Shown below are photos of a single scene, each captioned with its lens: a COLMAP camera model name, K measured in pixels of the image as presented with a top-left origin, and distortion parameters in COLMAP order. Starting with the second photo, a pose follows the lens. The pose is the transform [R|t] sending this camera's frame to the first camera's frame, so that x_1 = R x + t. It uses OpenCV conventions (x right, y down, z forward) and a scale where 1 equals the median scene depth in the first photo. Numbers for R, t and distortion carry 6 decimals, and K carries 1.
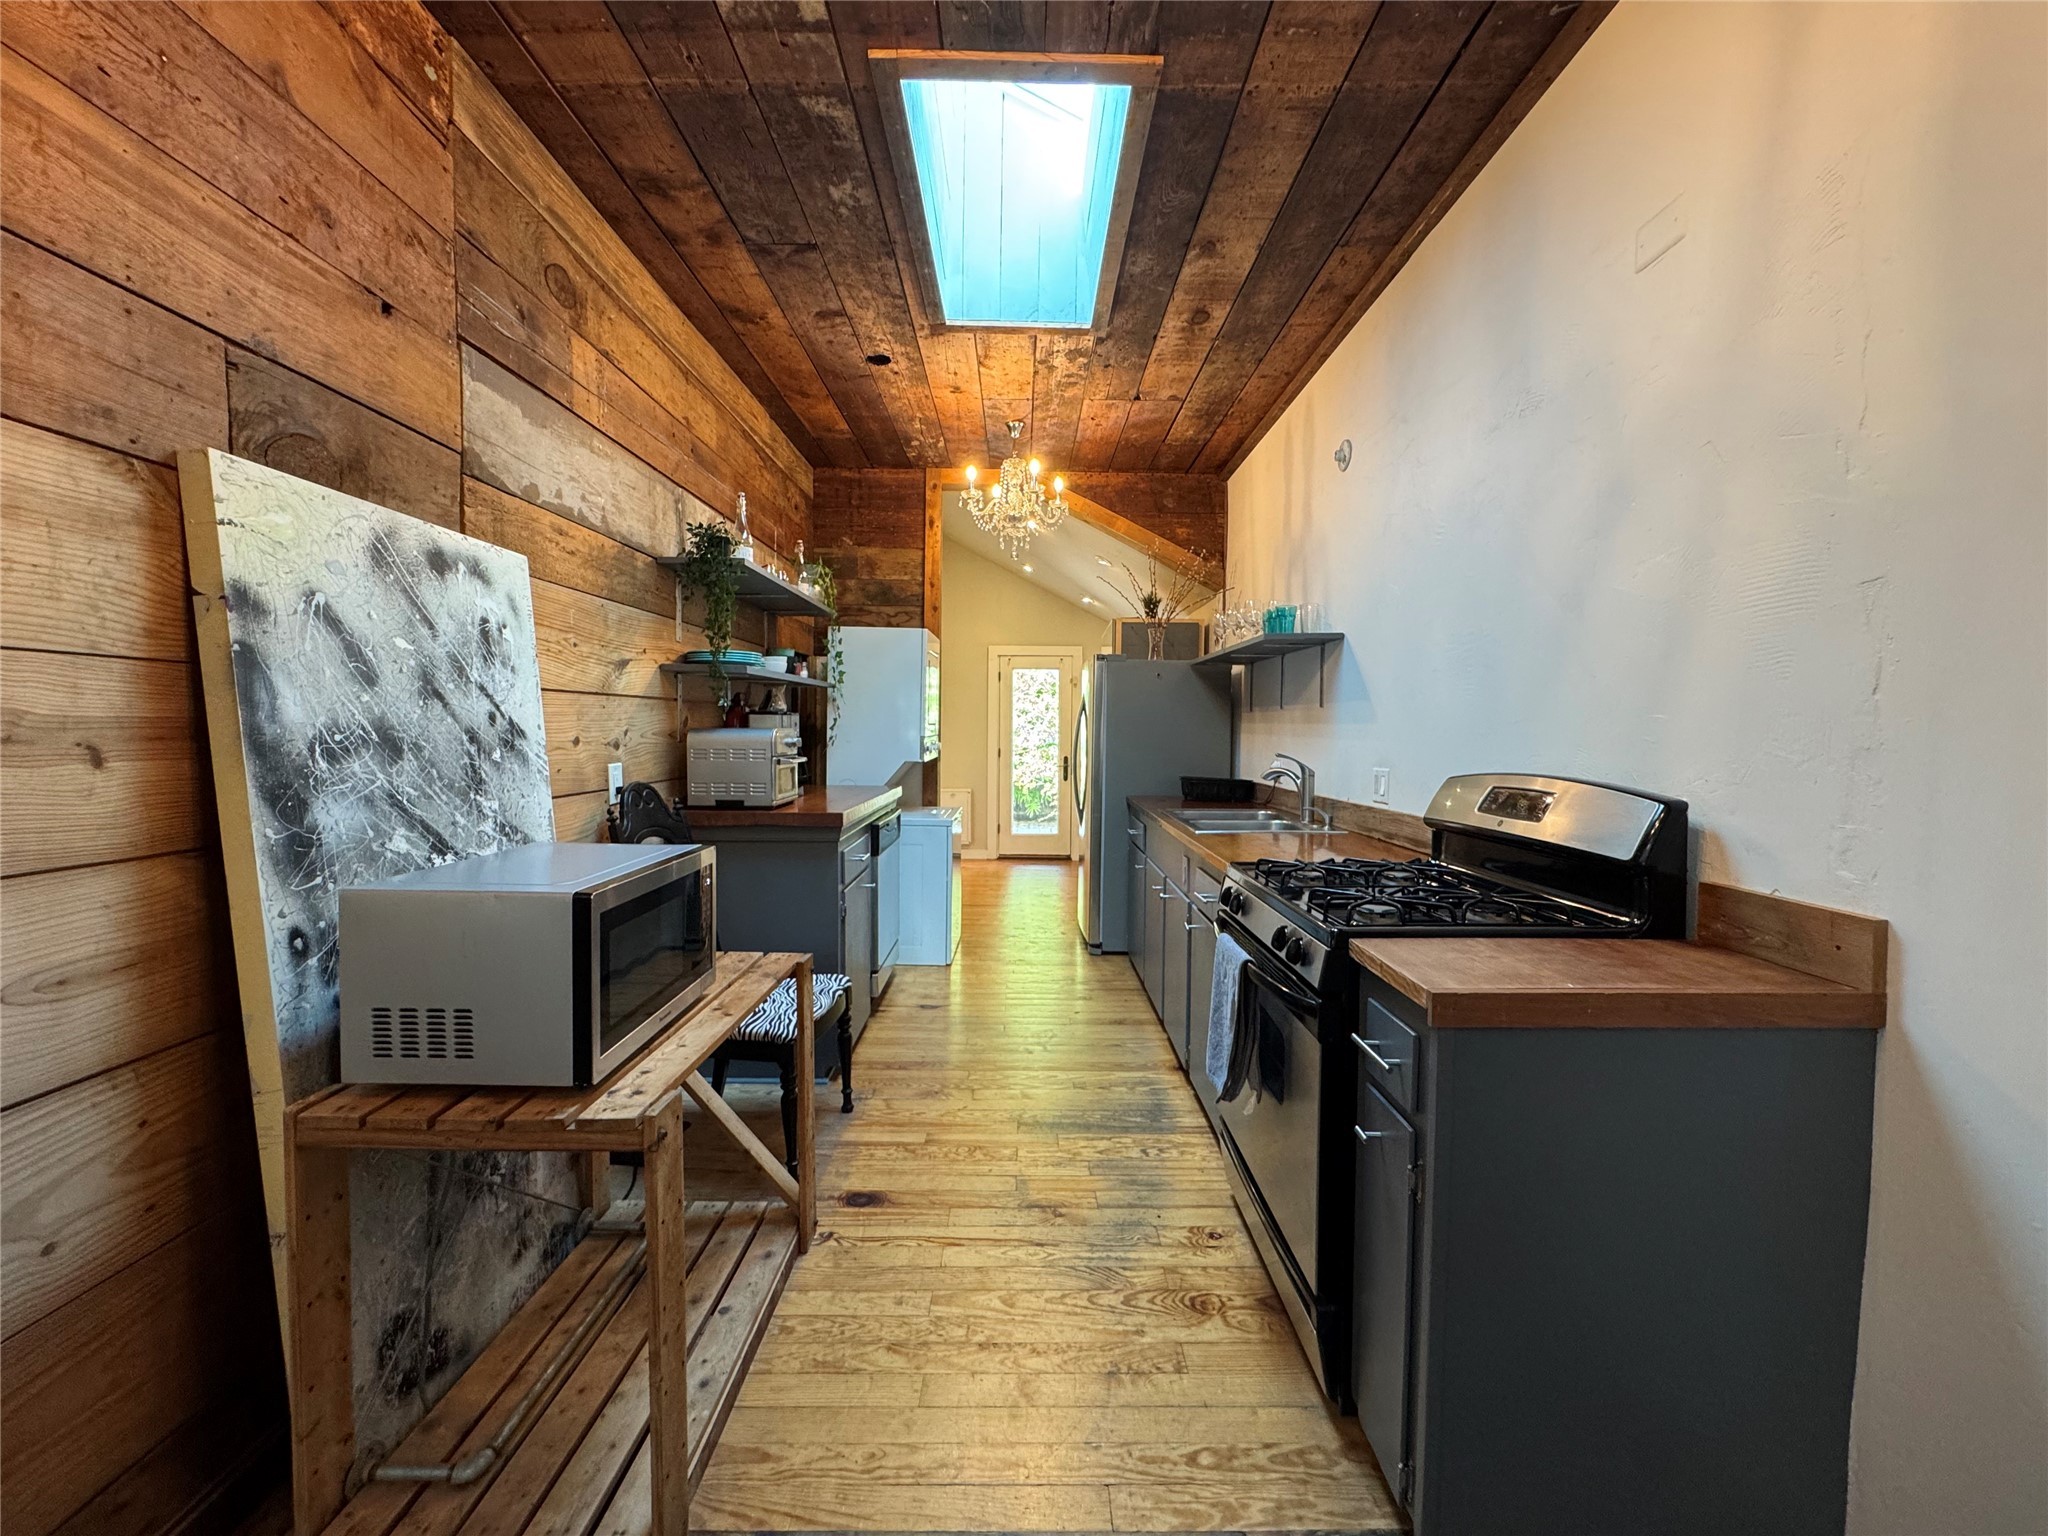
lens RADIAL K [[815.6, 0, 1027.0], [0, 815.6, 764.6], [0, 0, 1]] dist [-0.001794, -0.000006]
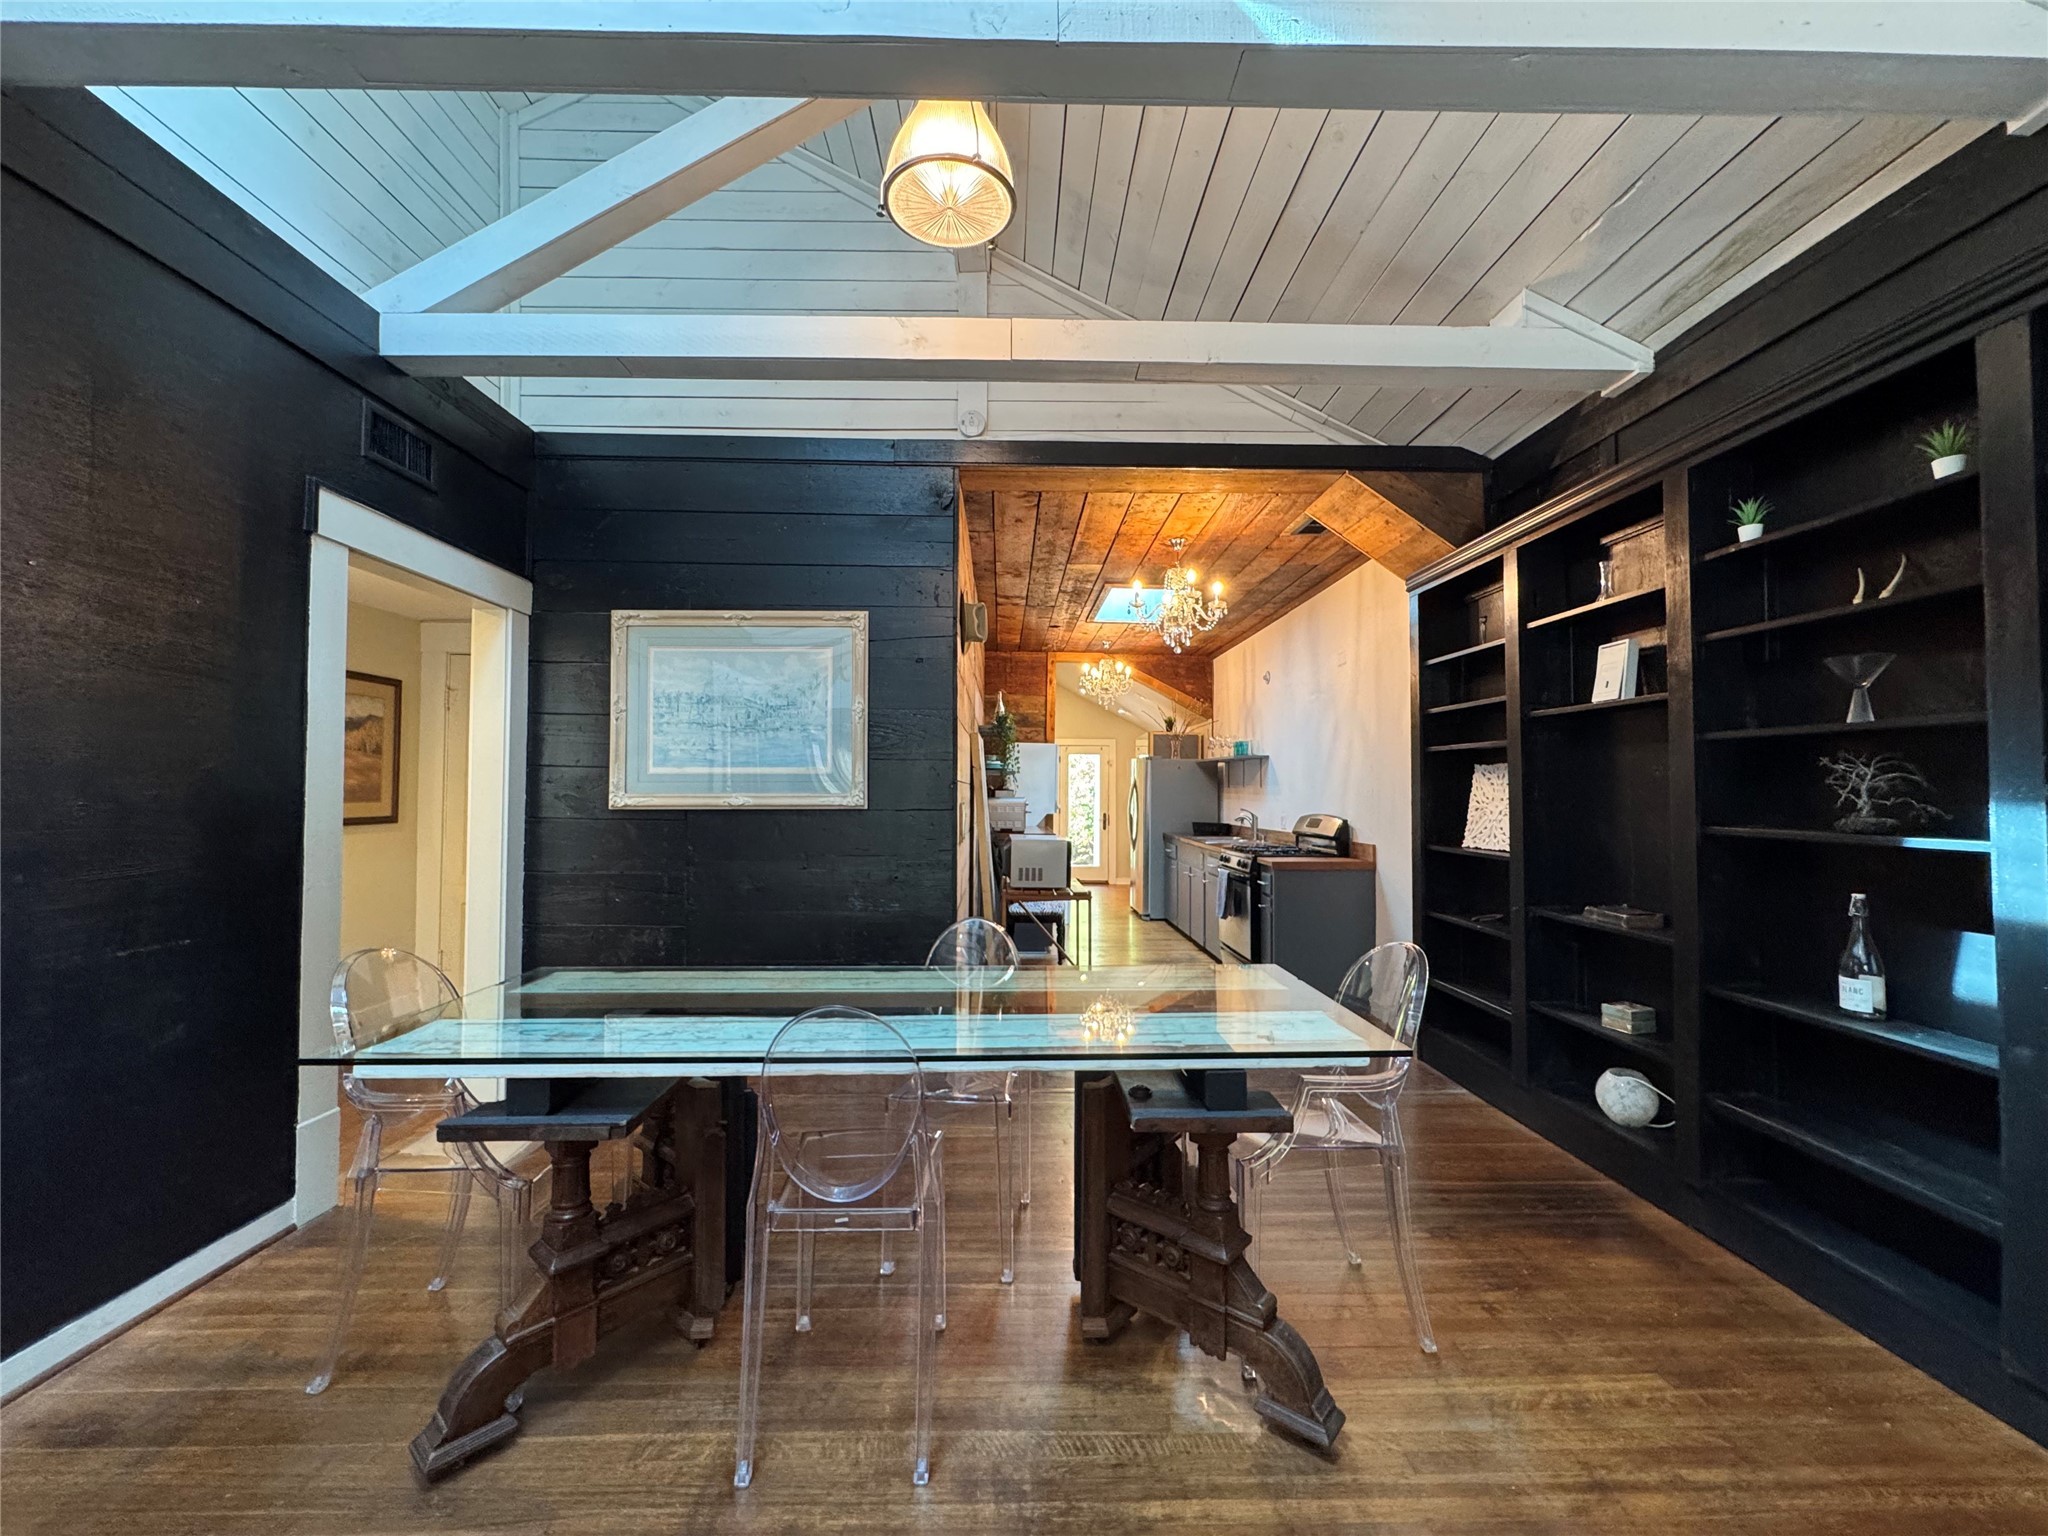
lens RADIAL K [[815.6, 0, 1027.0], [0, 815.6, 764.6], [0, 0, 1]] dist [-0.001794, -0.000006]
pose [[0.999594, 0.001721, 0.028443, -0.355391], [0.000399, 0.997230, -0.074377, 0.033269], [-0.028492, 0.074358, 0.996824, -1.264759]]
